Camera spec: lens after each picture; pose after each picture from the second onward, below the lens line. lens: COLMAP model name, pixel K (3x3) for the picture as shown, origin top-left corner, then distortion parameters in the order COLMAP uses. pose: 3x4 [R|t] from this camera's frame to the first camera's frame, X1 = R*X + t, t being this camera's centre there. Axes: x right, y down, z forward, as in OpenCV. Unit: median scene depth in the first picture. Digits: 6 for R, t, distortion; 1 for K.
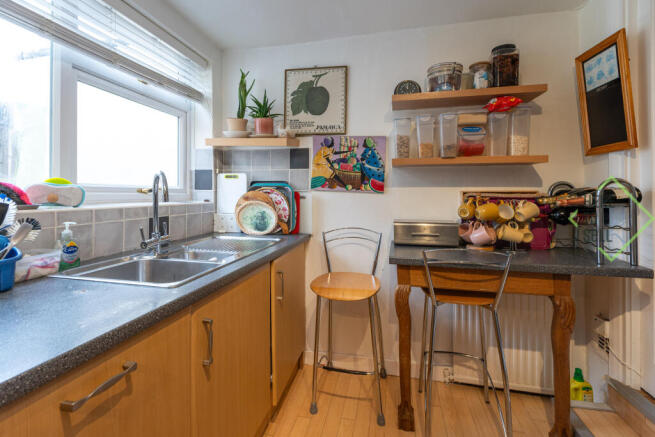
lens RADIAL K [[304.7, 0, 326.3], [0, 304.7, 184.5], [0, 0, 1]] dist [0.000330, 0.000083]
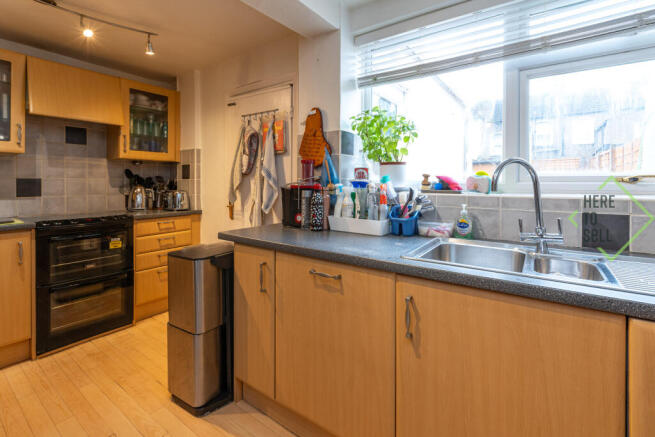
lens RADIAL K [[304.7, 0, 326.3], [0, 304.7, 184.5], [0, 0, 1]] dist [0.000330, 0.000083]
pose [[-0.393671, 0.000630, -0.919251, 0.326835], [0.022817, 0.999698, -0.009086, 0.019705], [0.918968, -0.024552, -0.393566, 0.522315]]
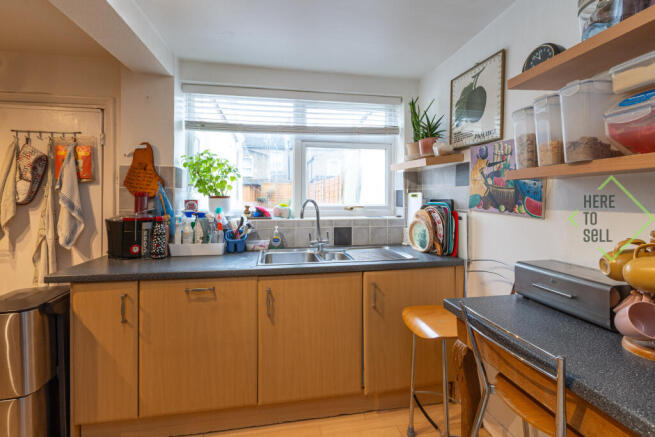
lens RADIAL K [[301.8, 0, 328.0], [0, 301.8, 199.3], [0, 0, 1]] dist [-0.000222, 0.000109]
pose [[0.386975, -0.003714, -0.922083, 0.598661], [0.028609, 0.999559, 0.007980, -0.031935], [0.921646, -0.029468, 0.386911, 0.295697]]
